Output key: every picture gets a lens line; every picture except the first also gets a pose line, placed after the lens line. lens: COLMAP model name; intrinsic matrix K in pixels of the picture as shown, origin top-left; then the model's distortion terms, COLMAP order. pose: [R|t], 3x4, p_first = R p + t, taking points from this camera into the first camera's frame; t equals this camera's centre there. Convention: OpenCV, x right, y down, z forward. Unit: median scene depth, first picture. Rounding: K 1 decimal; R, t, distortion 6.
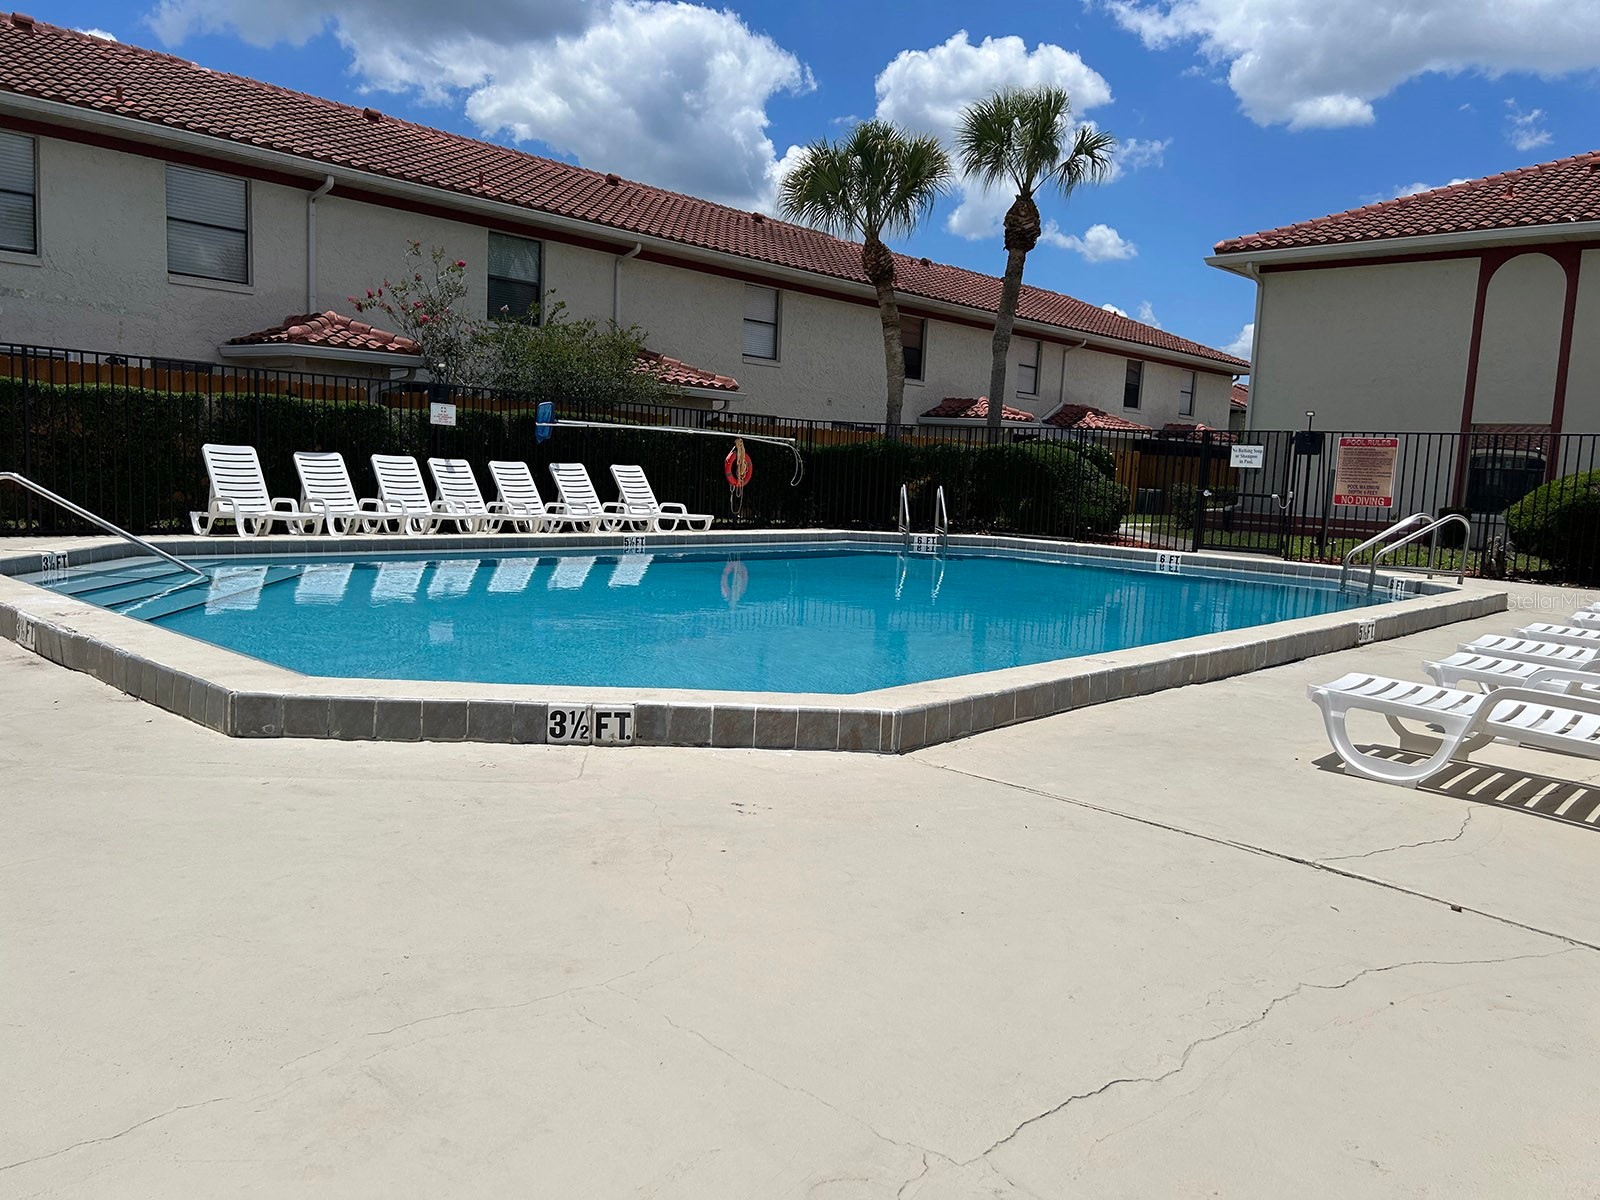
lens RADIAL K [[1208.3, 0, 810.4], [0, 1208.3, 599.8], [0, 0, 1]] dist [0.025234, -0.008911]
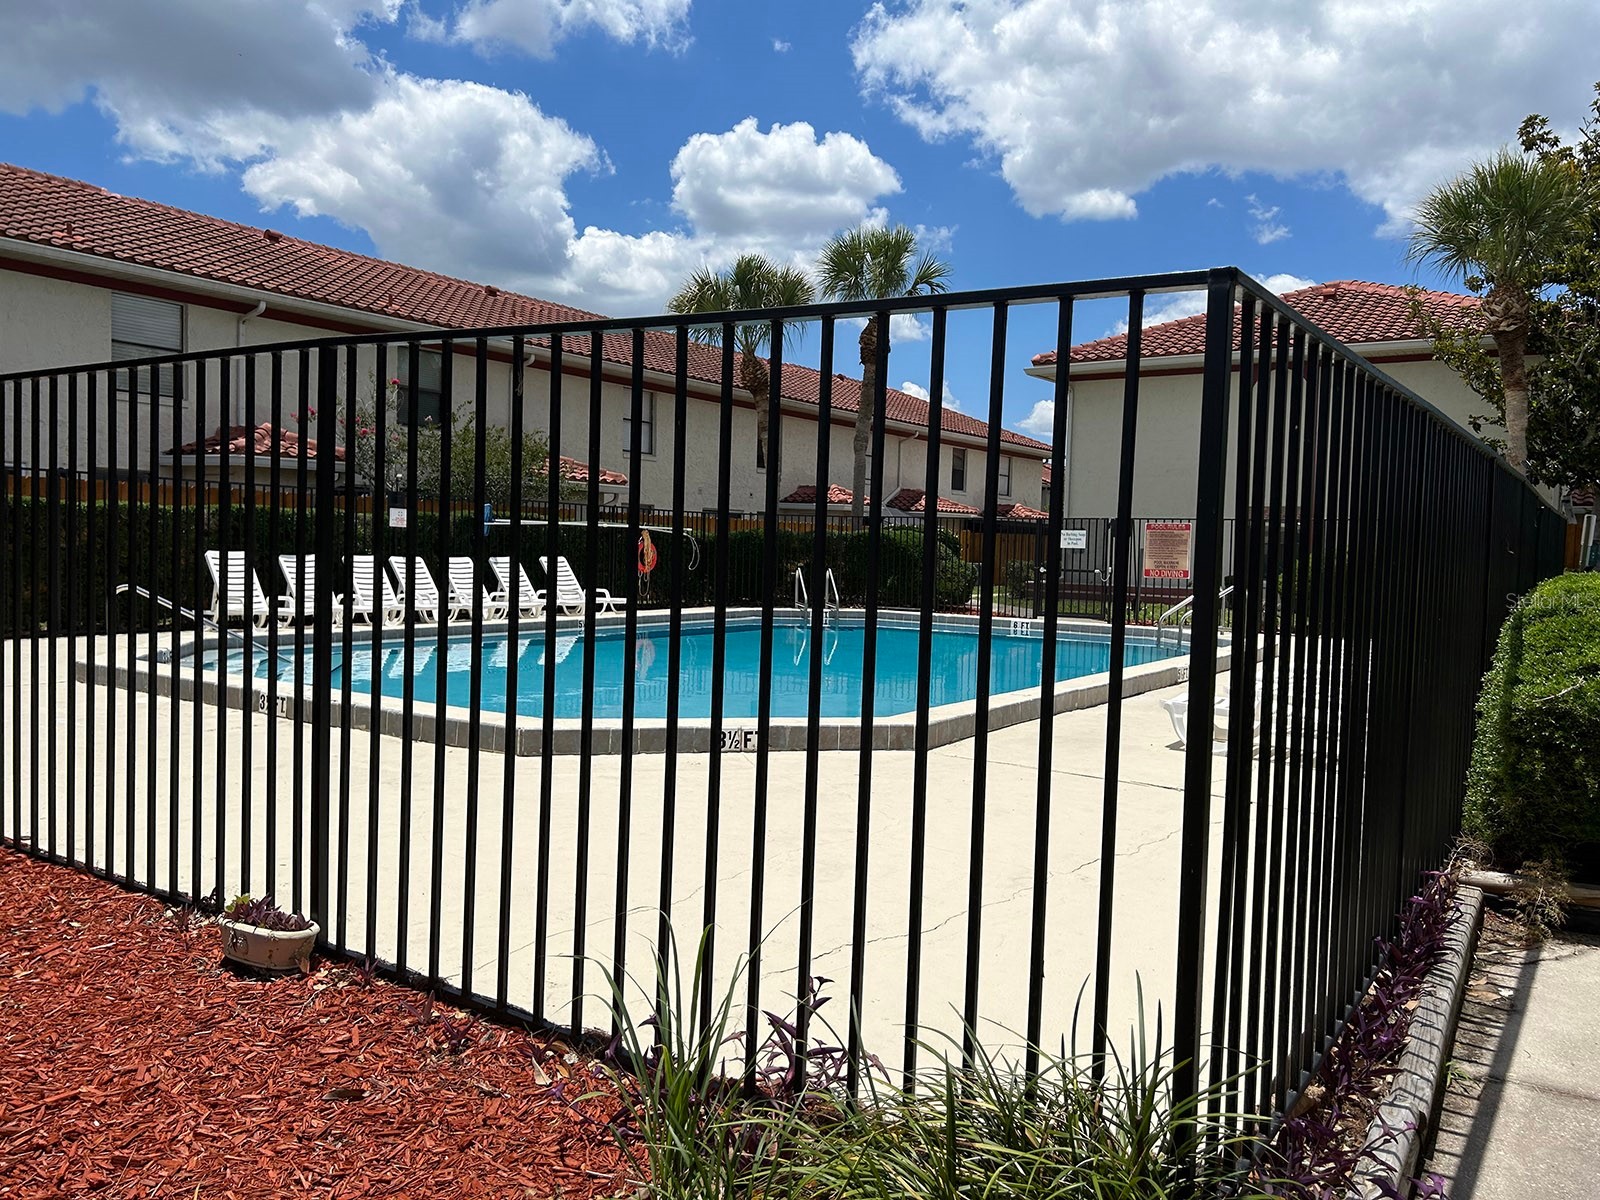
lens RADIAL K [[1229.6, 0, 800.0], [0, 1229.6, 600.0], [0, 0, 1]] dist [-0.038743, -0.004703]
pose [[0.988636, -0.026068, 0.148054, -0.081756], [0.035108, 0.997653, -0.058782, 0.004666], [-0.146175, 0.063312, 0.987231, -0.144819]]
